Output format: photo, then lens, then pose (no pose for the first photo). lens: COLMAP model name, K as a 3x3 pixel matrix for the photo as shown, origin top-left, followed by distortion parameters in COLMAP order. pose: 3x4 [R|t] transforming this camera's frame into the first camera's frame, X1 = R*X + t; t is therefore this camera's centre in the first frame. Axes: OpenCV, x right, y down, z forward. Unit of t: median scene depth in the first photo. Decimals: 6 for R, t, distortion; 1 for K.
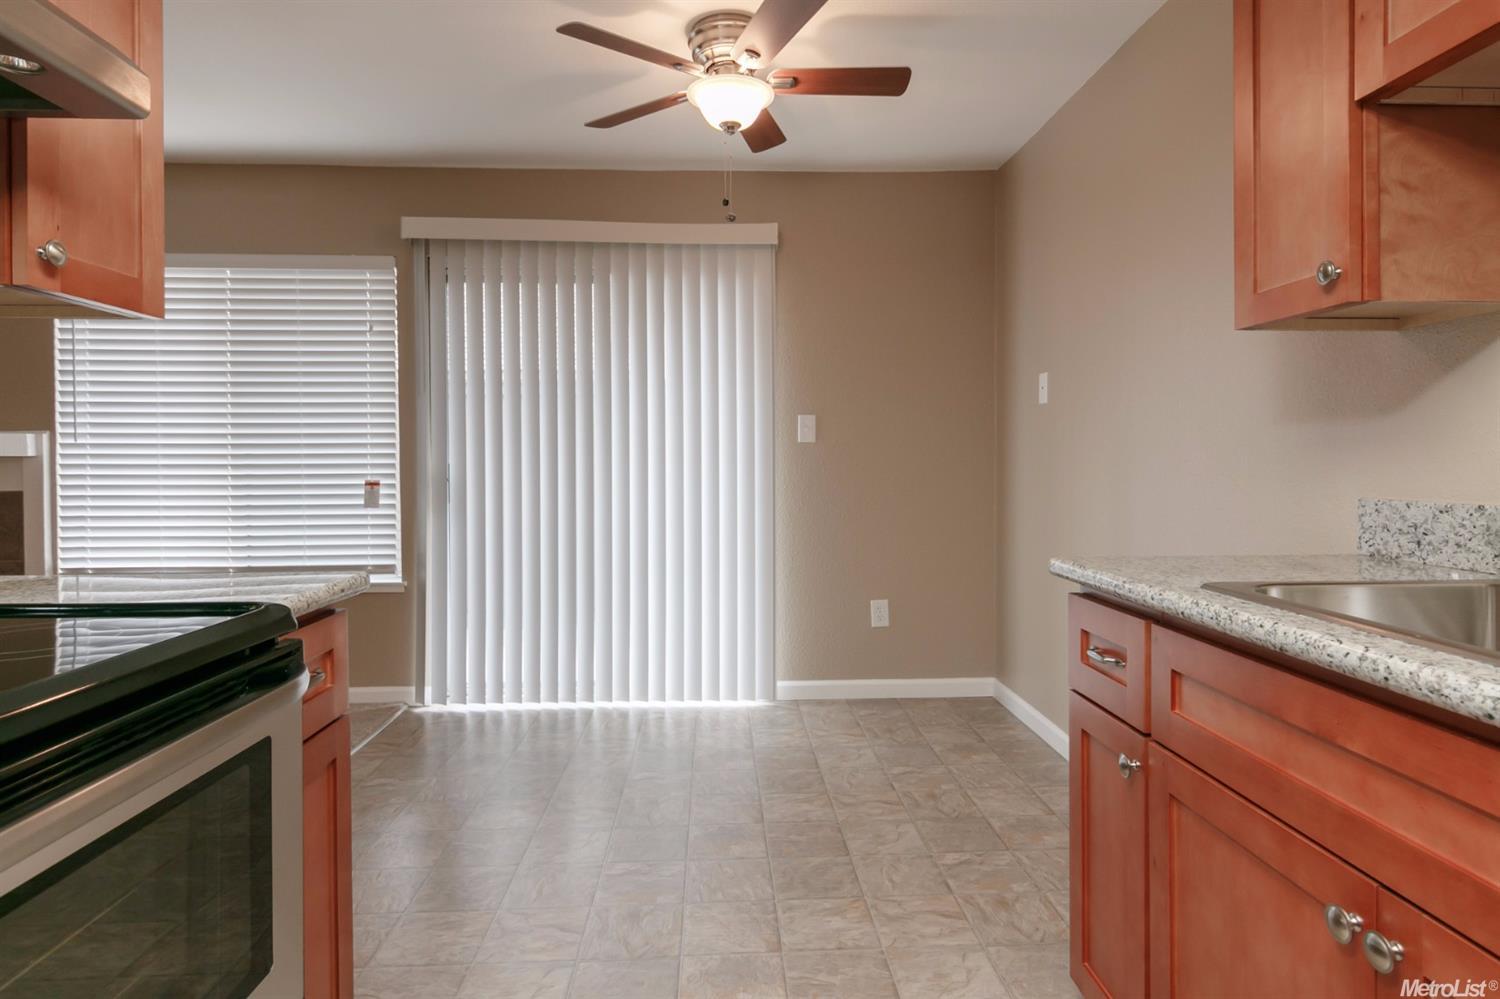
lens RADIAL K [[846.9, 0, 759.4], [0, 846.9, 469.0], [0, 0, 1]] dist [-0.003438, 0.001969]
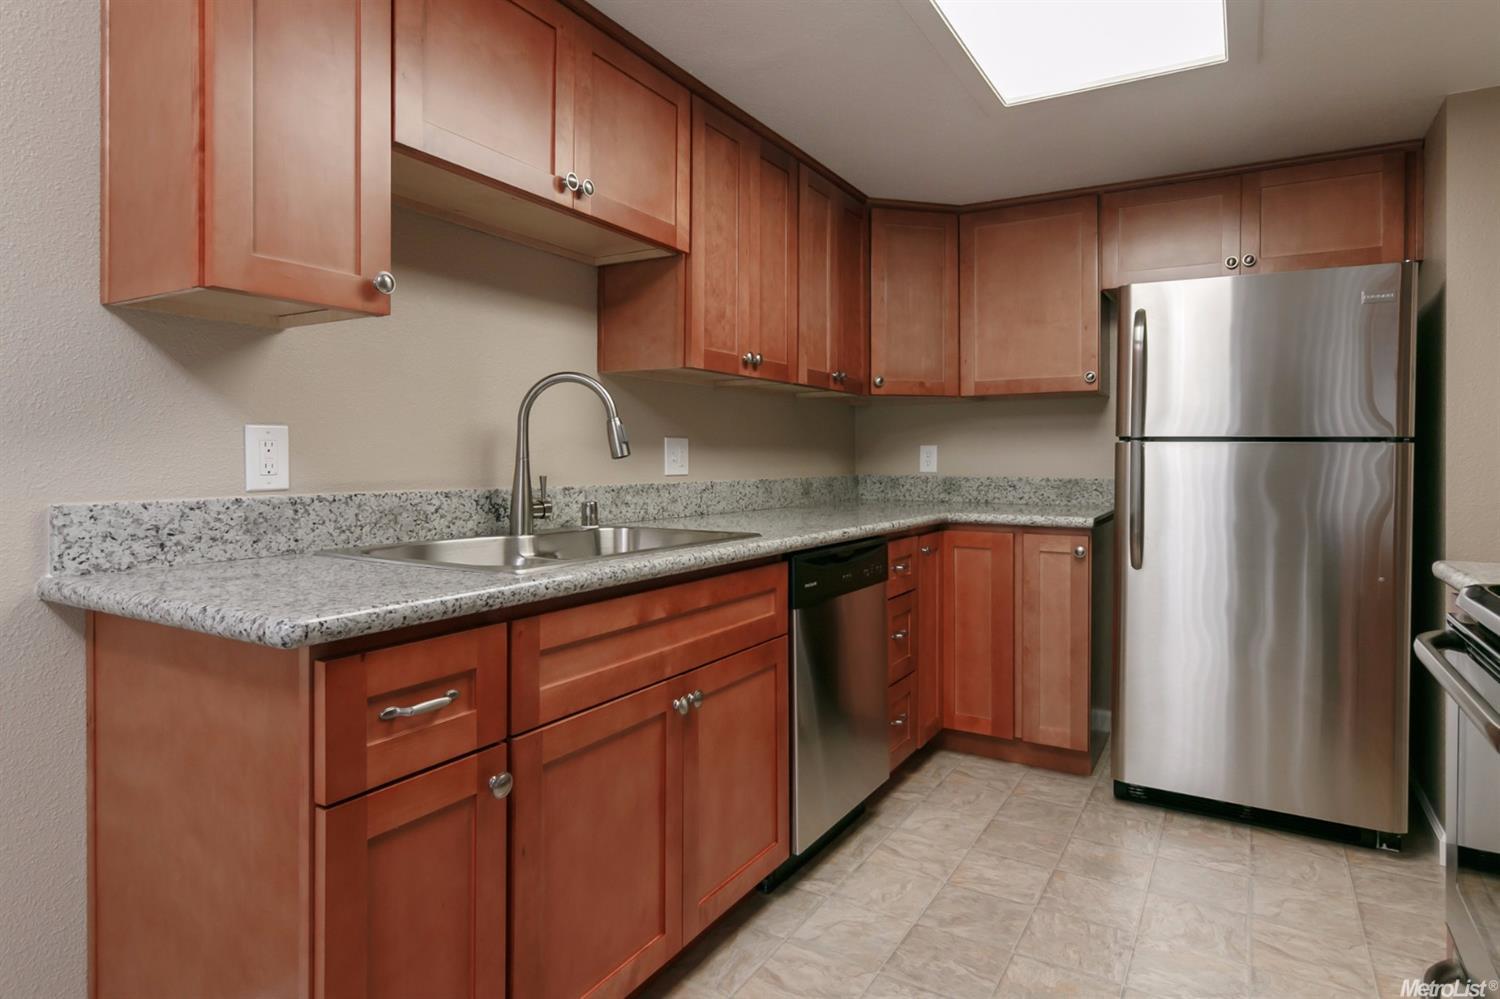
lens RADIAL K [[835.8, 0, 756.1], [0, 835.8, 462.2], [0, 0, 1]] dist [-0.002496, 0.000711]
pose [[-0.835435, -0.005902, 0.549557, -0.112603], [0.000810, 0.999928, 0.011969, -0.006081], [-0.549588, 0.010444, -0.835371, 0.591959]]
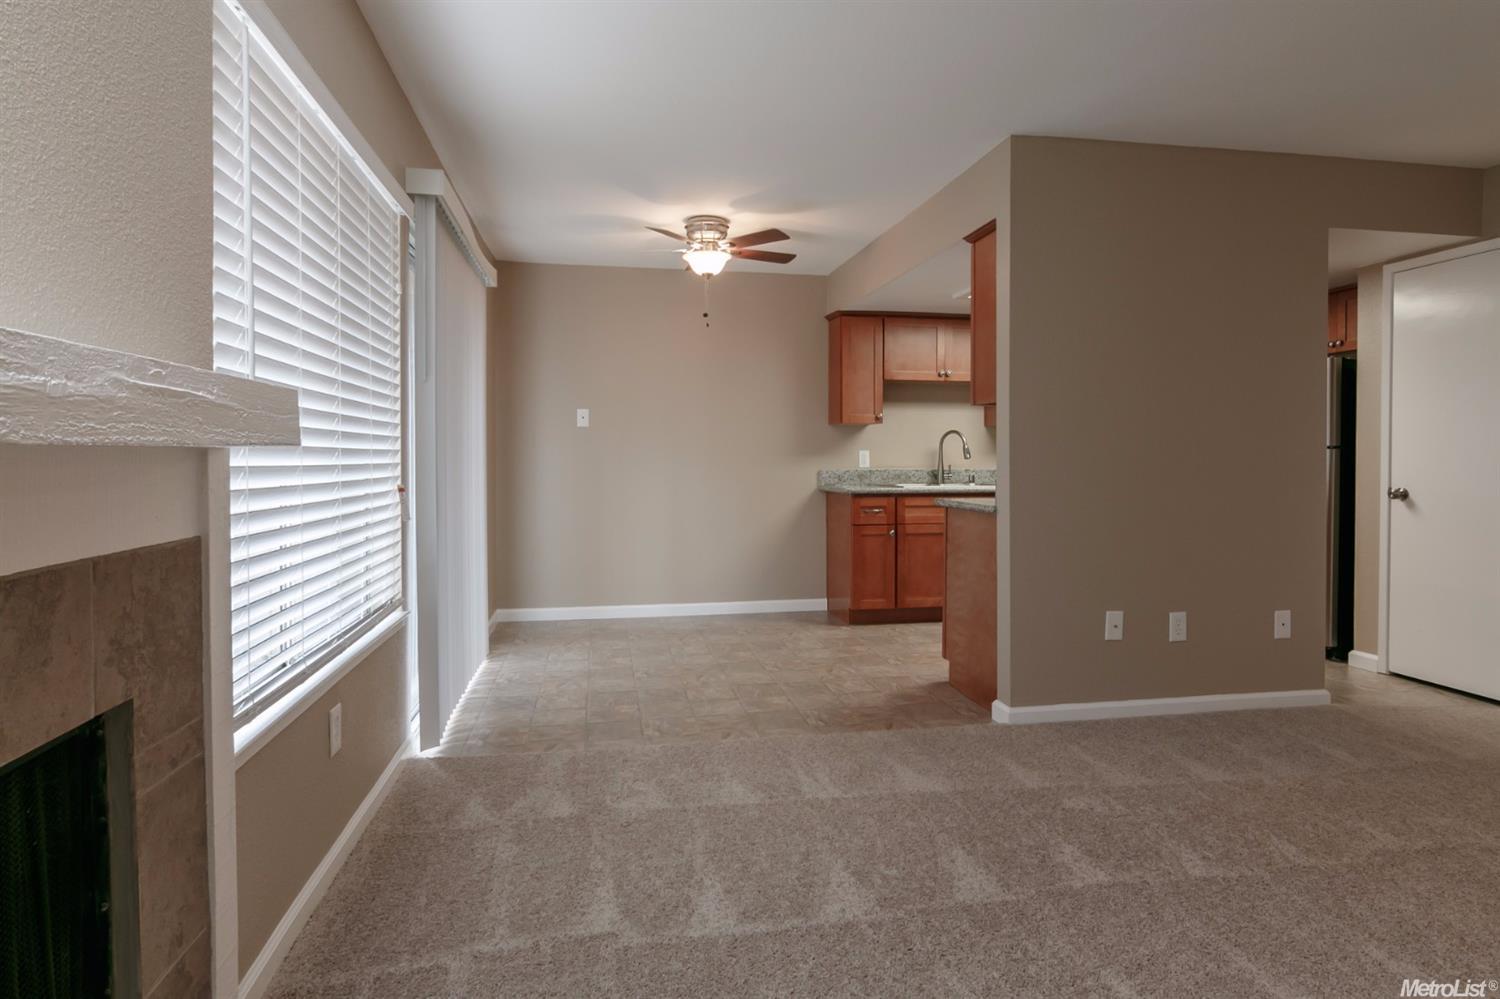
lens RADIAL K [[842.7, 0, 747.5], [0, 842.7, 468.5], [0, 0, 1]] dist [-0.002168, -0.000148]
pose [[-0.126570, -0.011013, 0.991897, -1.297582], [0.010753, 0.999864, 0.012474, -0.008244], [-0.991899, 0.012245, -0.126434, 0.812086]]
